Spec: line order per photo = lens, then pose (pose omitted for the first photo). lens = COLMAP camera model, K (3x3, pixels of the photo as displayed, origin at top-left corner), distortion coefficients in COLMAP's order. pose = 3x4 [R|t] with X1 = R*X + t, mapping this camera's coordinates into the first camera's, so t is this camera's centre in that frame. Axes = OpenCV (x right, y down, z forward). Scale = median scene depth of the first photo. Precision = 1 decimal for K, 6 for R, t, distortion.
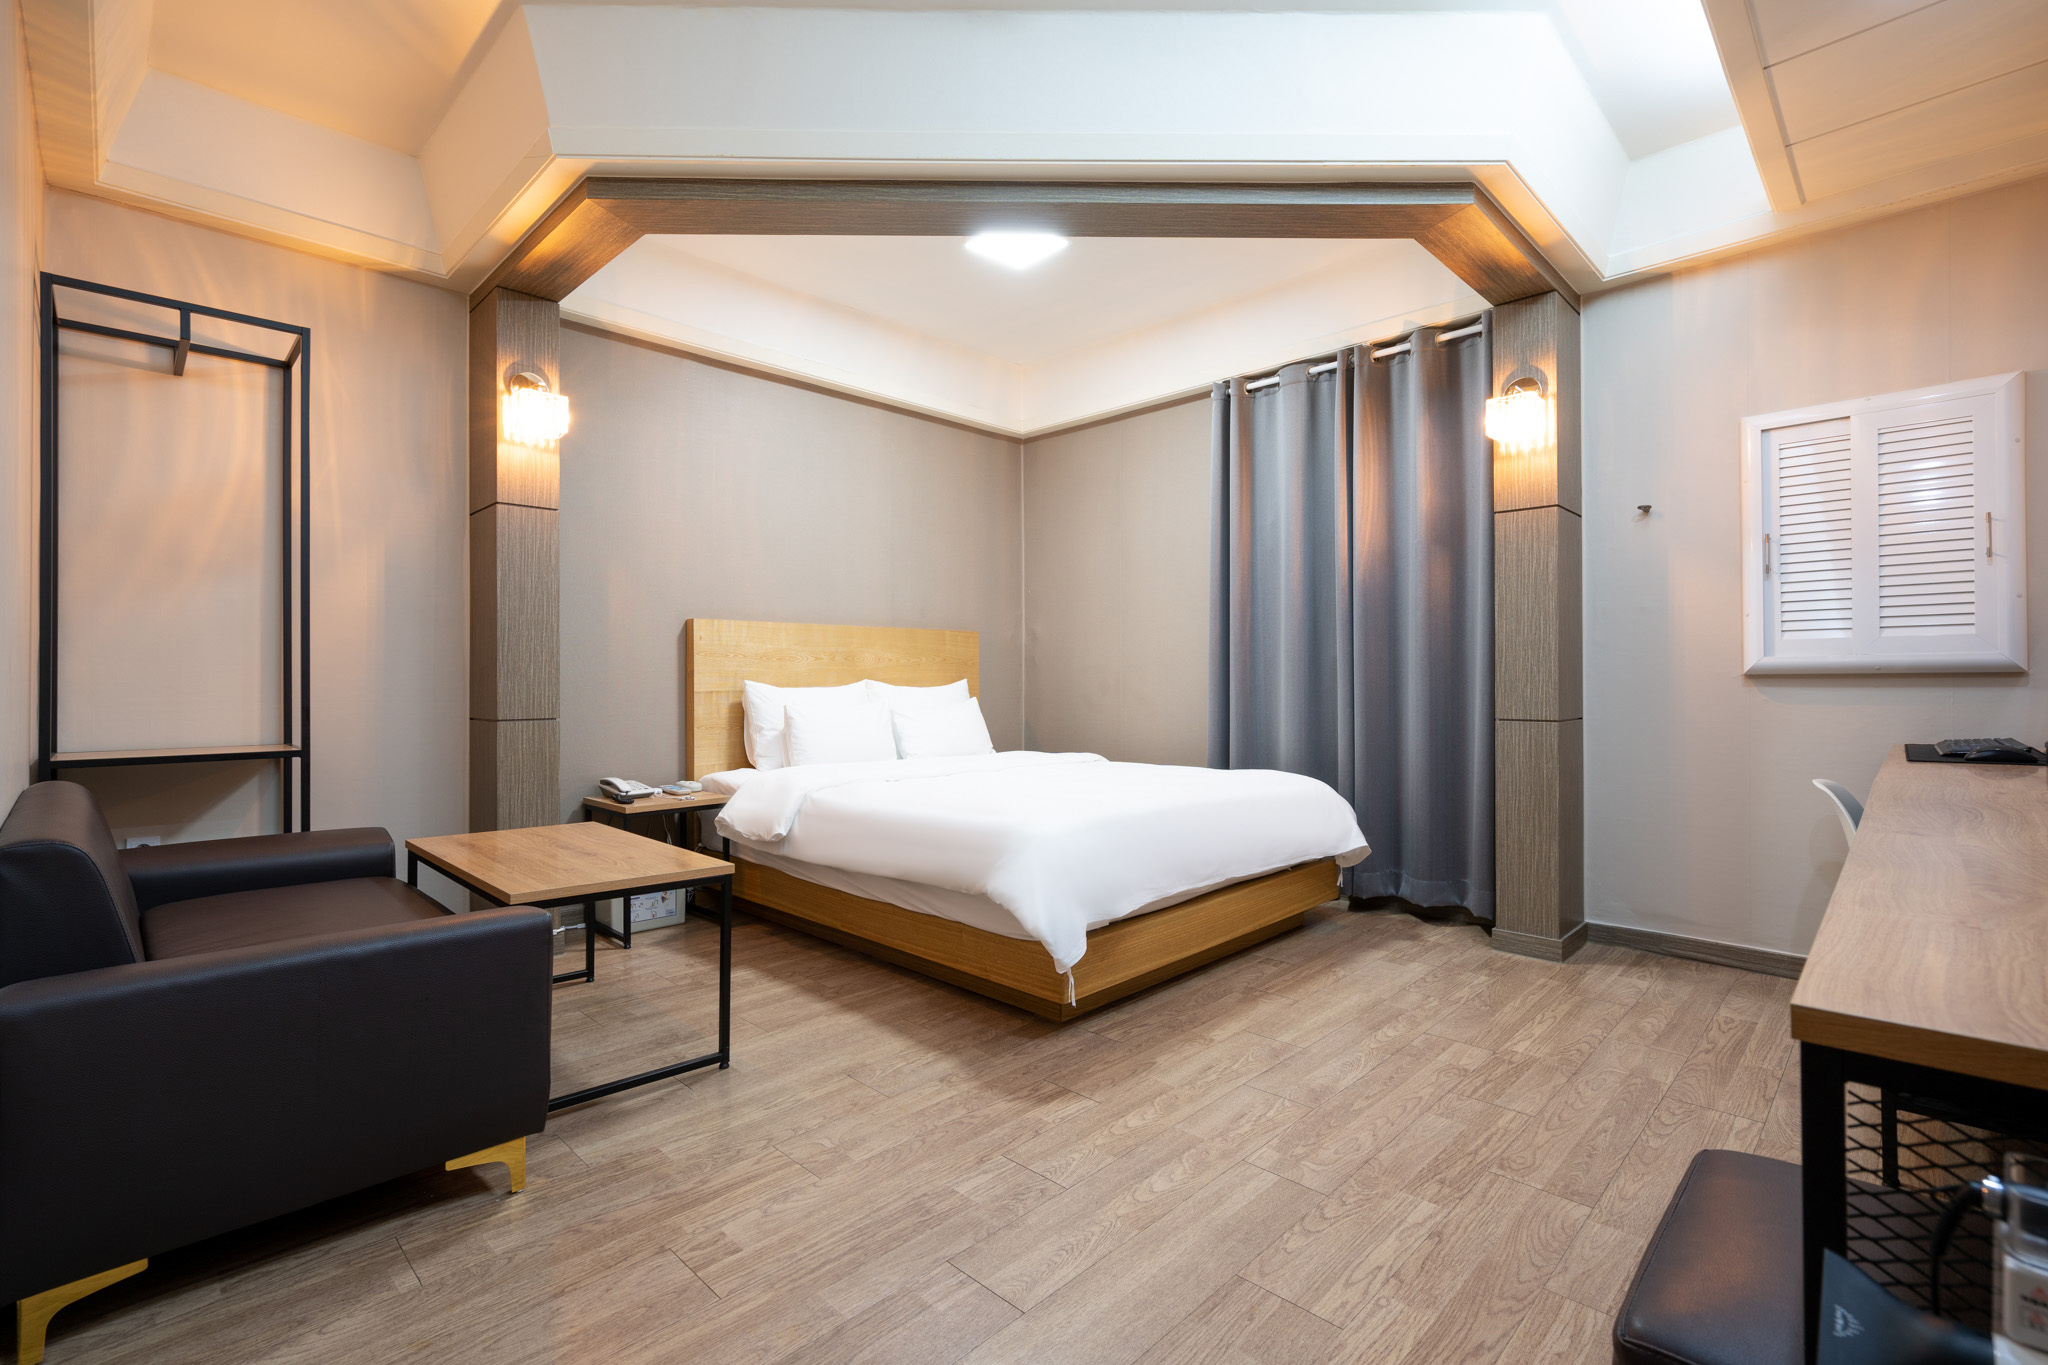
lens RADIAL K [[924.3, 0, 1021.1], [0, 924.3, 673.3], [0, 0, 1]] dist [-0.006431, -0.000131]
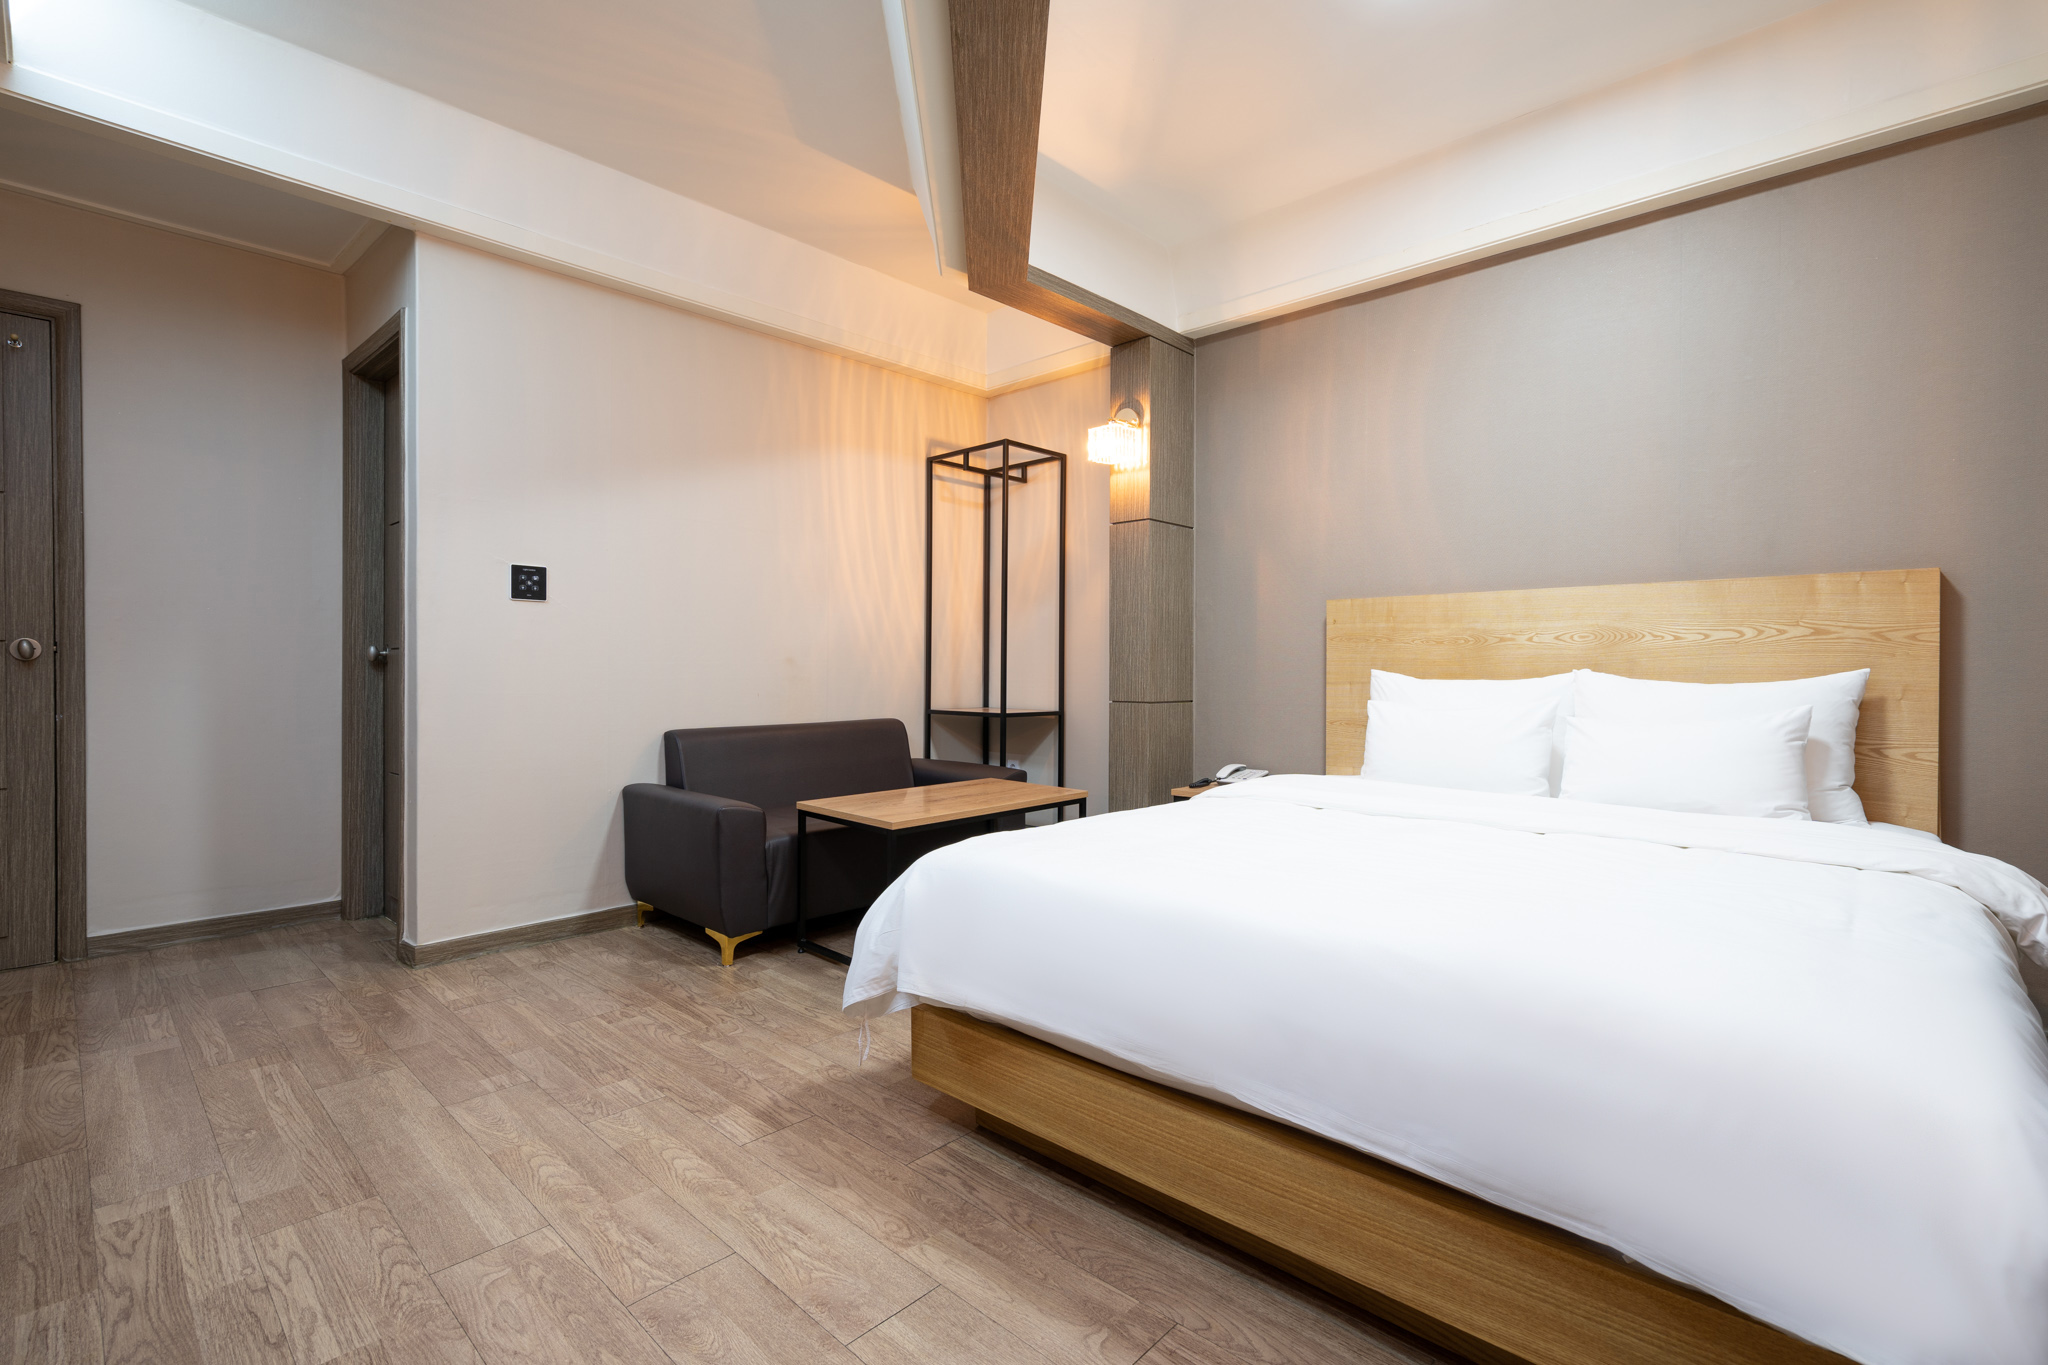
lens RADIAL K [[924.3, 0, 1021.1], [0, 924.3, 673.3], [0, 0, 1]] dist [-0.006431, -0.000131]
pose [[0.021442, 0.005960, -0.999752, 1.062058], [0.003456, 0.999976, 0.006035, 0.009962], [0.999764, -0.003585, 0.021421, 1.367852]]
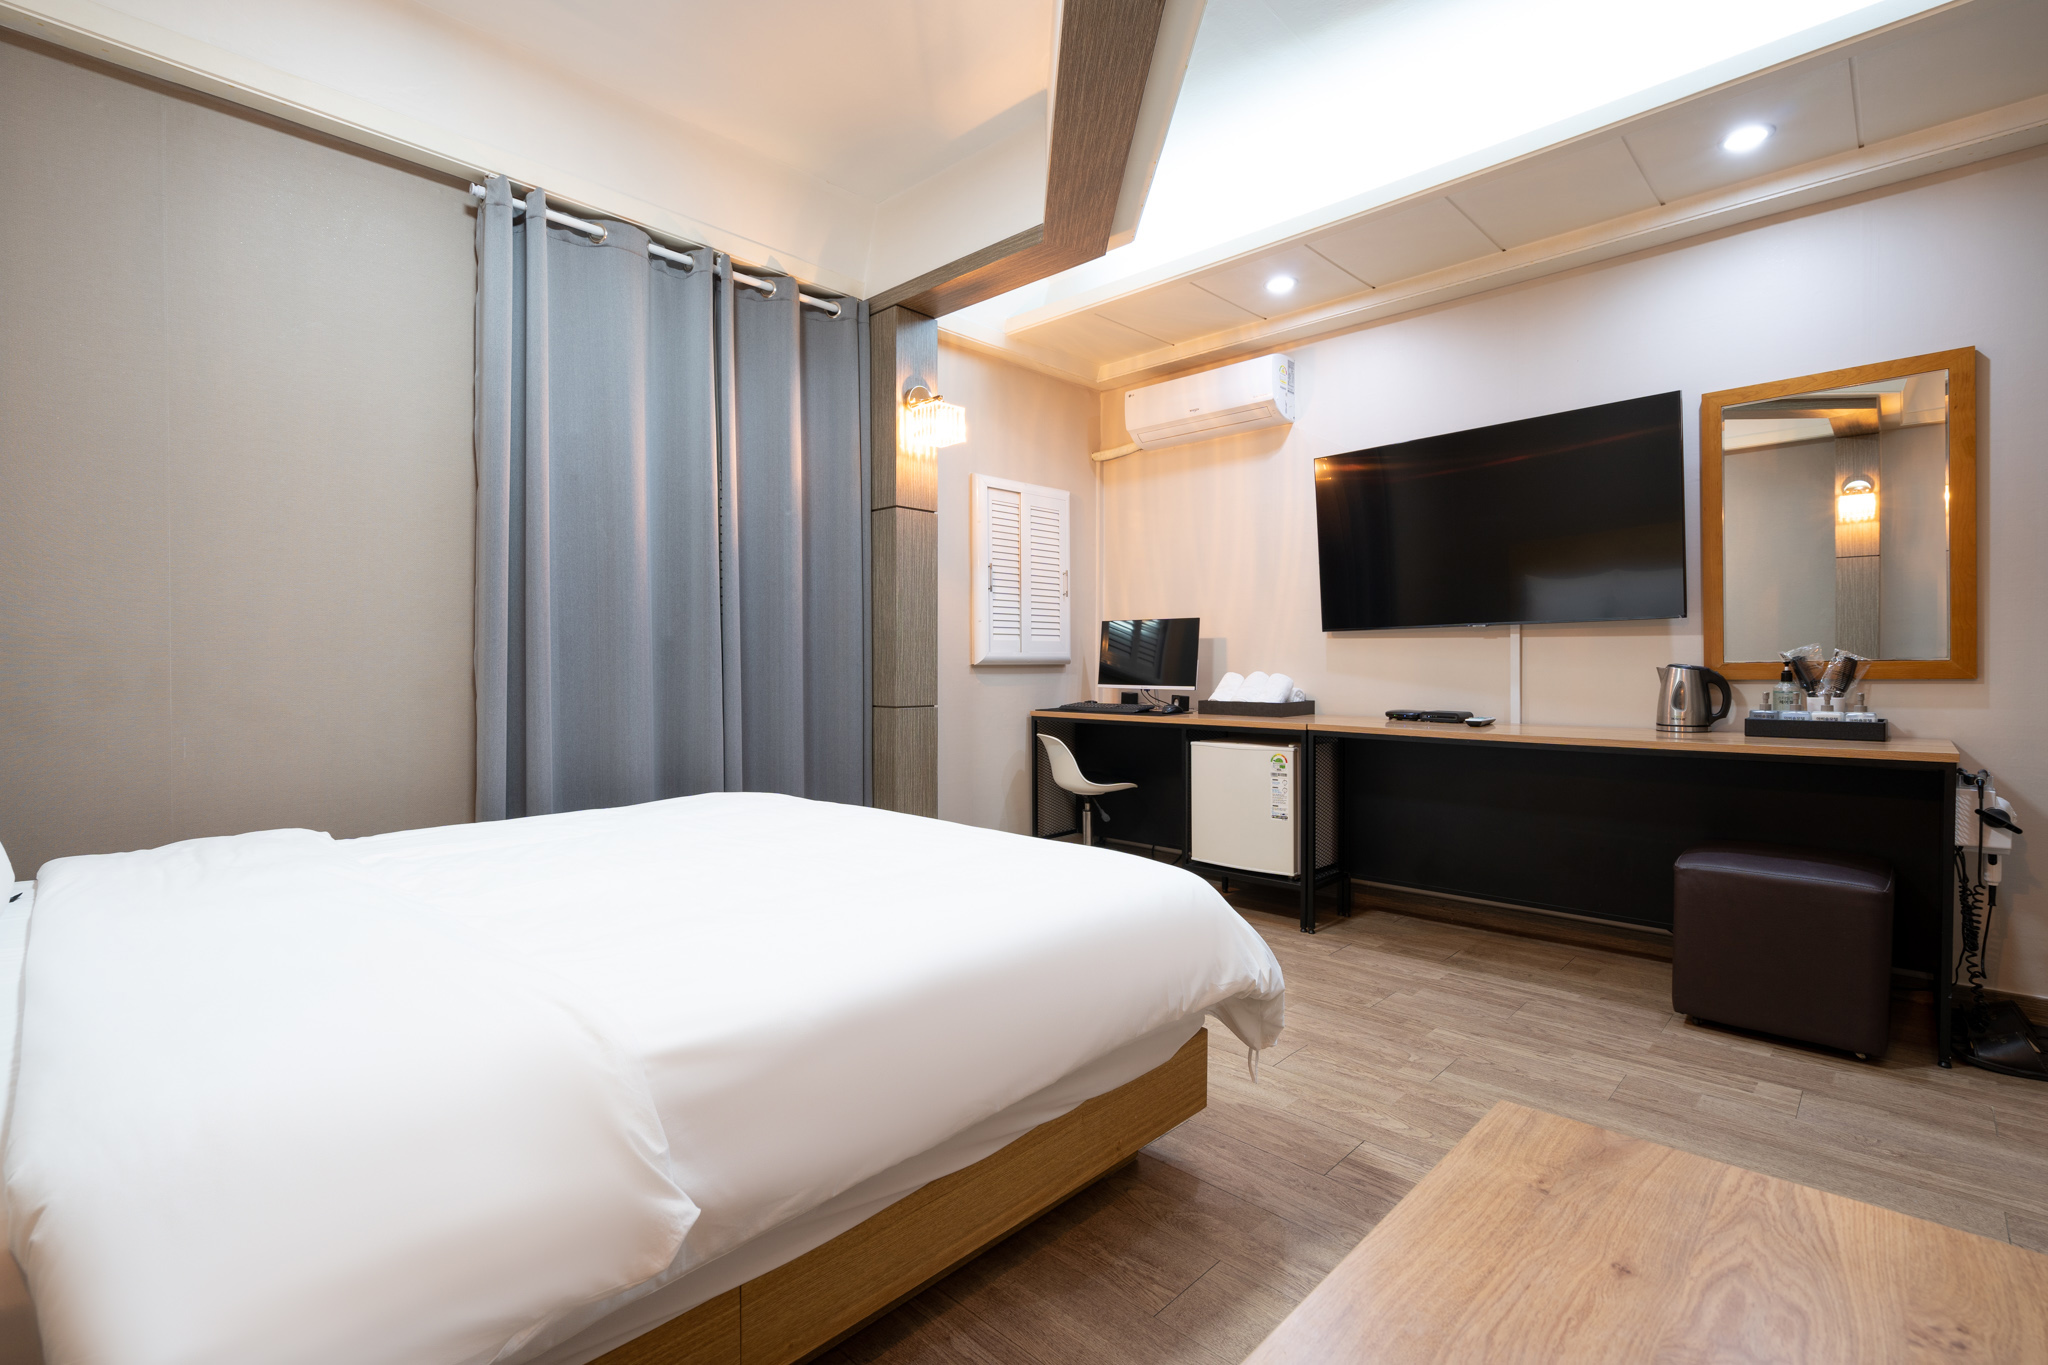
lens RADIAL K [[924.3, 0, 1021.1], [0, 924.3, 673.3], [0, 0, 1]] dist [-0.006431, -0.000131]
pose [[-0.009731, -0.002828, 0.999949, -0.875850], [-0.006284, 0.999976, 0.002767, 0.014524], [-0.999933, -0.006257, -0.009749, 1.469047]]
